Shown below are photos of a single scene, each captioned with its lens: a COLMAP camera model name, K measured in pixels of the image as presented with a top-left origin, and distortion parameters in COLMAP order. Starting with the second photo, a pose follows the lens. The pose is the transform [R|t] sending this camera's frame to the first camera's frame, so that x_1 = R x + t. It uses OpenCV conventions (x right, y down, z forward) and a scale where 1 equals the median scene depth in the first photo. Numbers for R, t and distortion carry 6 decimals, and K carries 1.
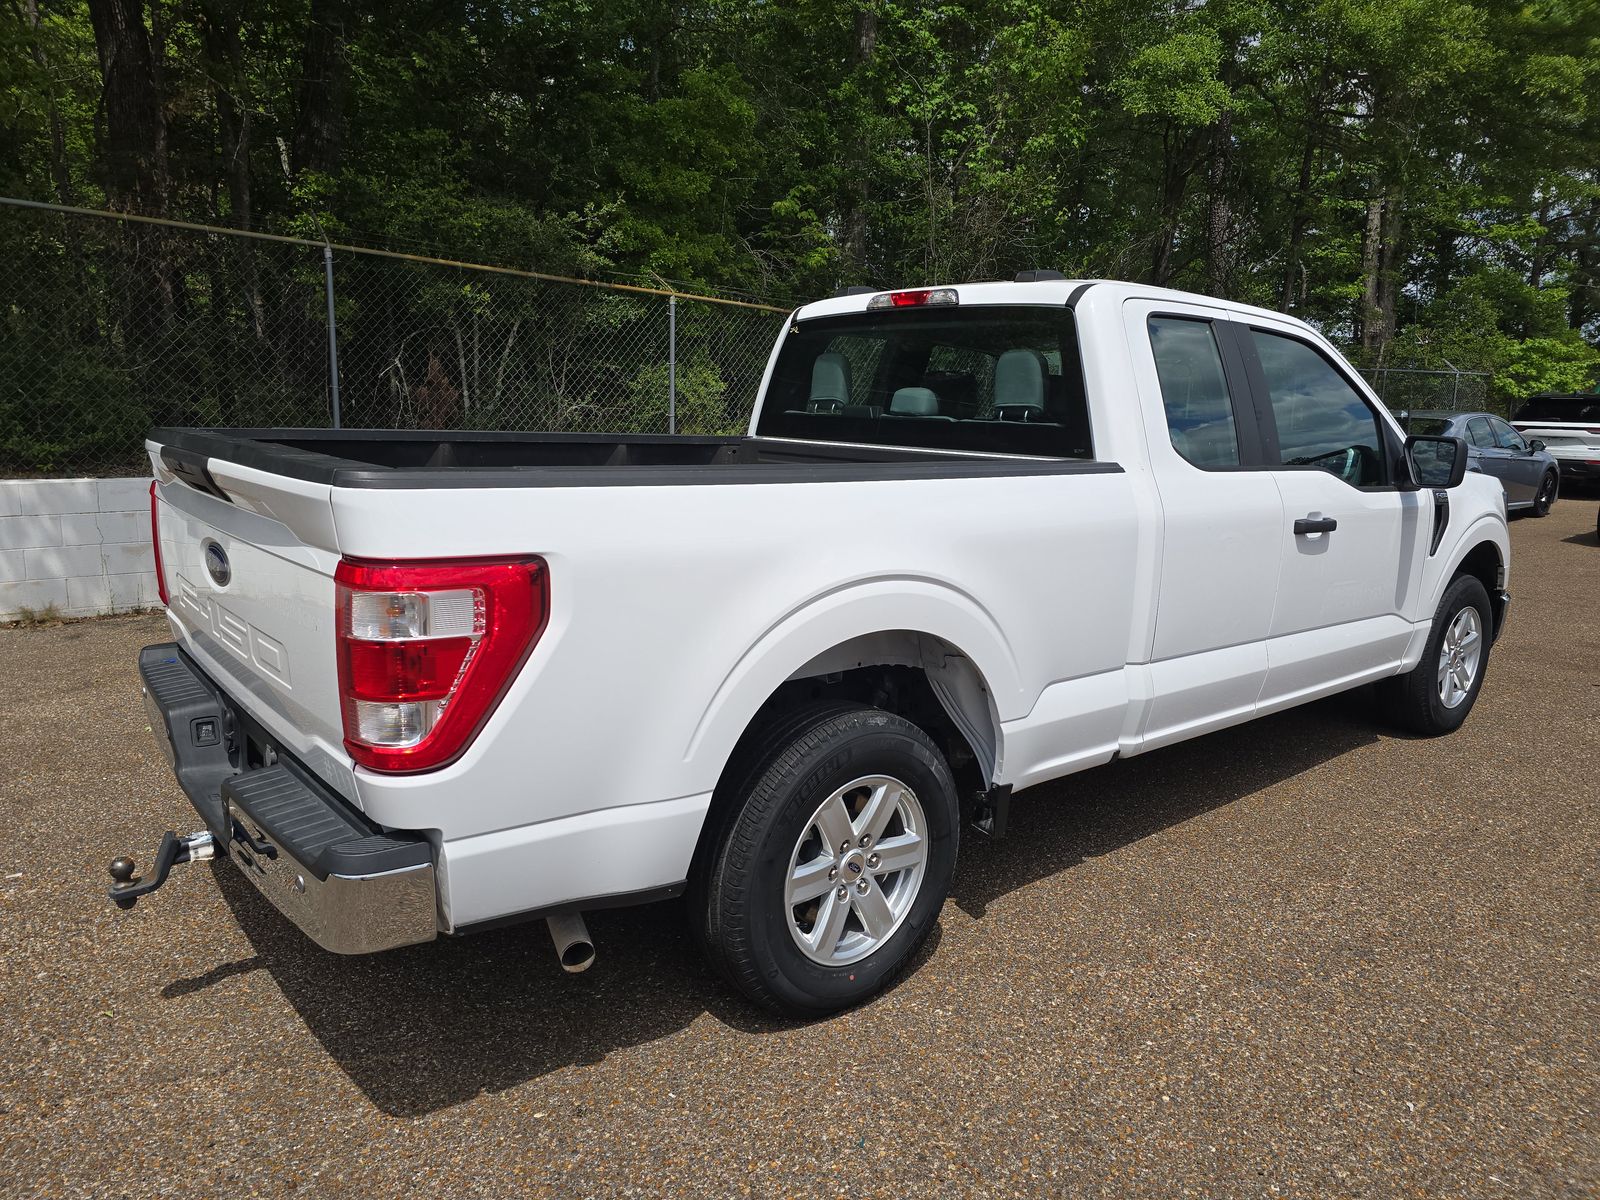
lens RADIAL K [[1062.4, 0, 788.7], [0, 1062.4, 608.4], [0, 0, 1]] dist [0.019579, -0.027474]
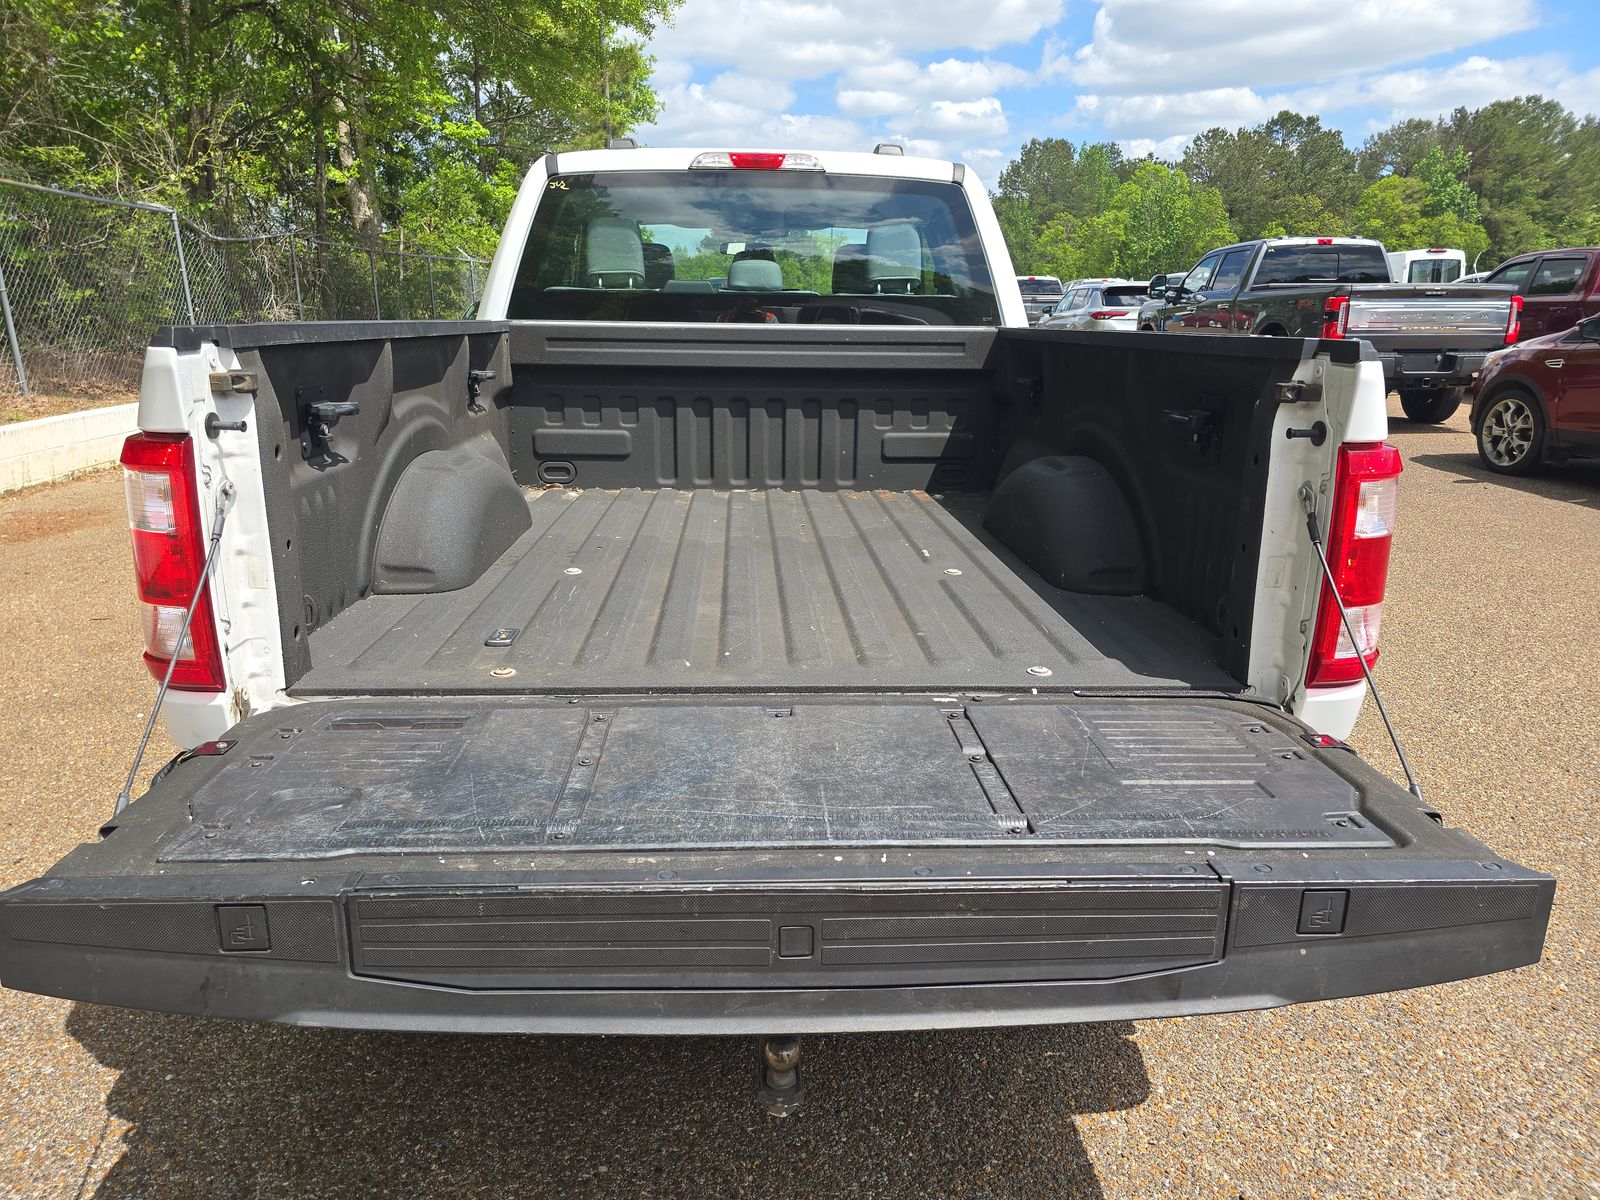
lens RADIAL K [[1062.4, 0, 788.7], [0, 1062.4, 608.4], [0, 0, 1]] dist [0.019579, -0.027474]
pose [[0.588160, -0.231987, 0.774758, -0.597548], [0.154539, 0.972562, 0.173898, -0.059847], [-0.793842, 0.017450, 0.607873, 0.367241]]
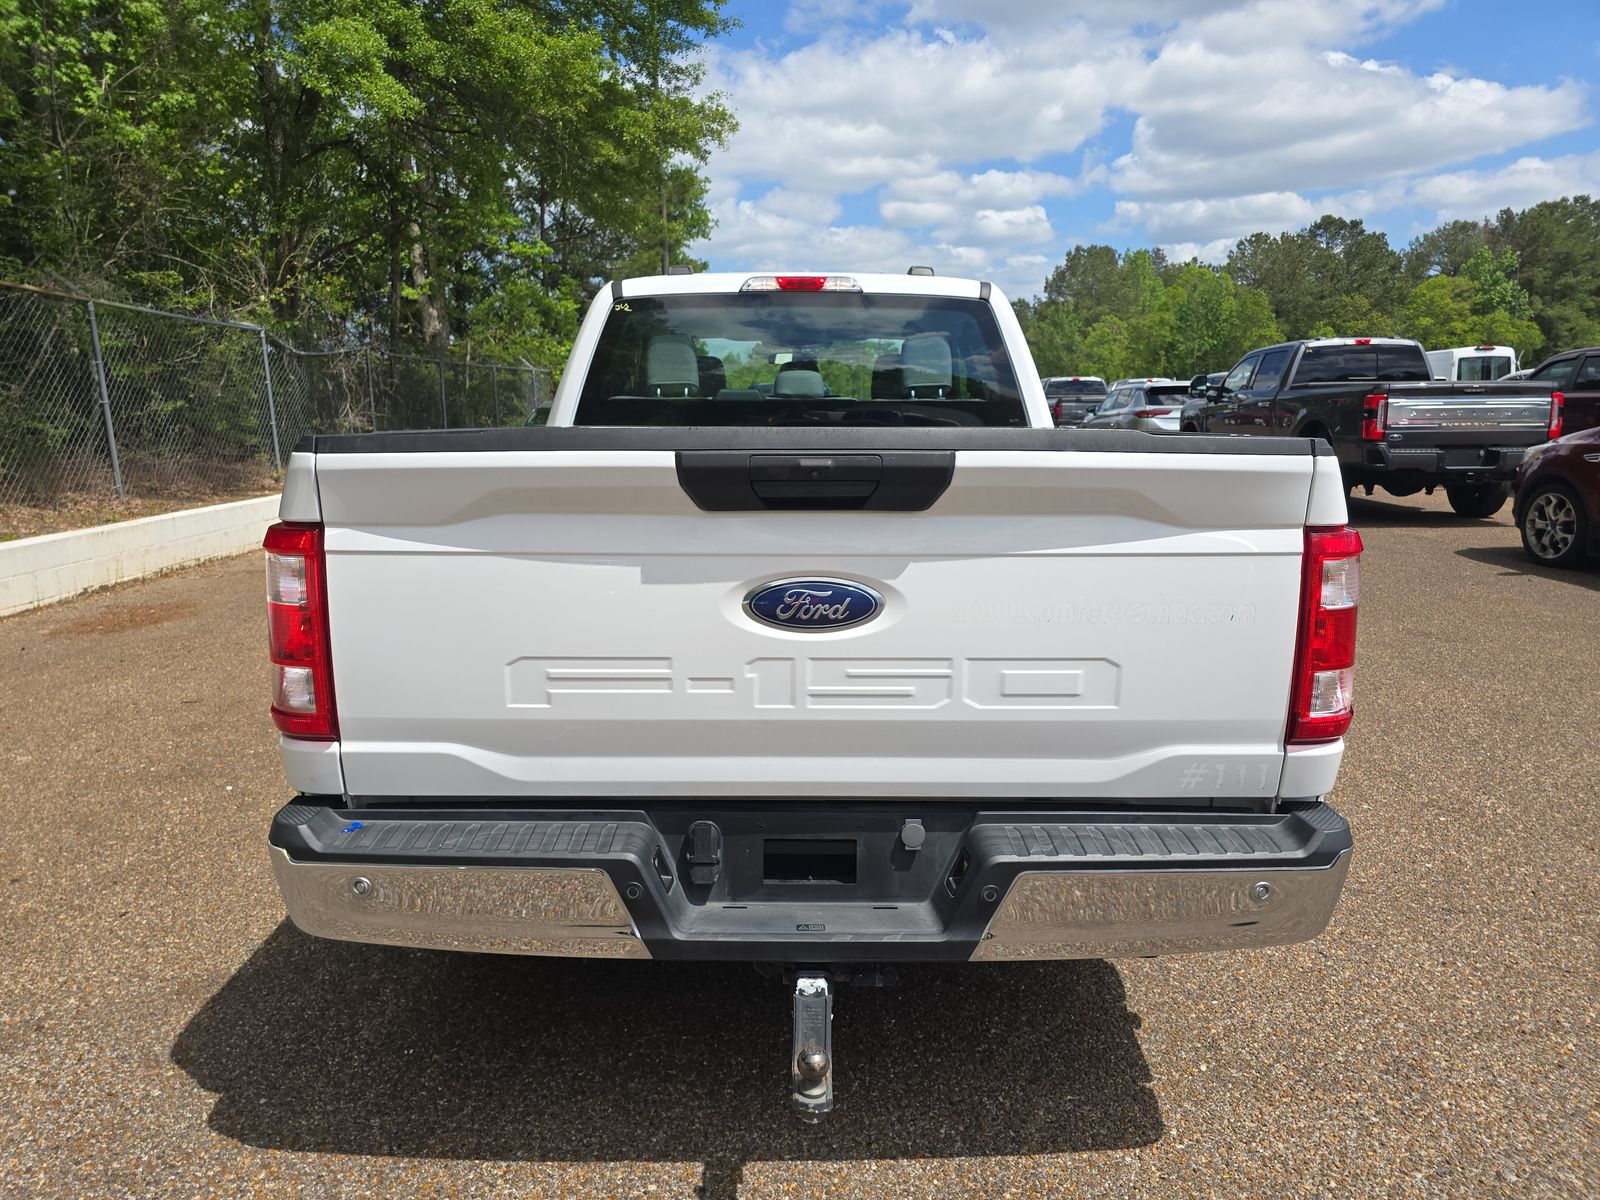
lens RADIAL K [[1080.8, 0, 776.2], [0, 1080.8, 598.4], [0, 0, 1]] dist [0.004268, -0.019130]
pose [[0.633033, -0.152008, 0.759054, -0.648874], [0.159111, 0.985146, 0.064589, -0.054522], [-0.757597, 0.079887, 0.647816, 0.320793]]
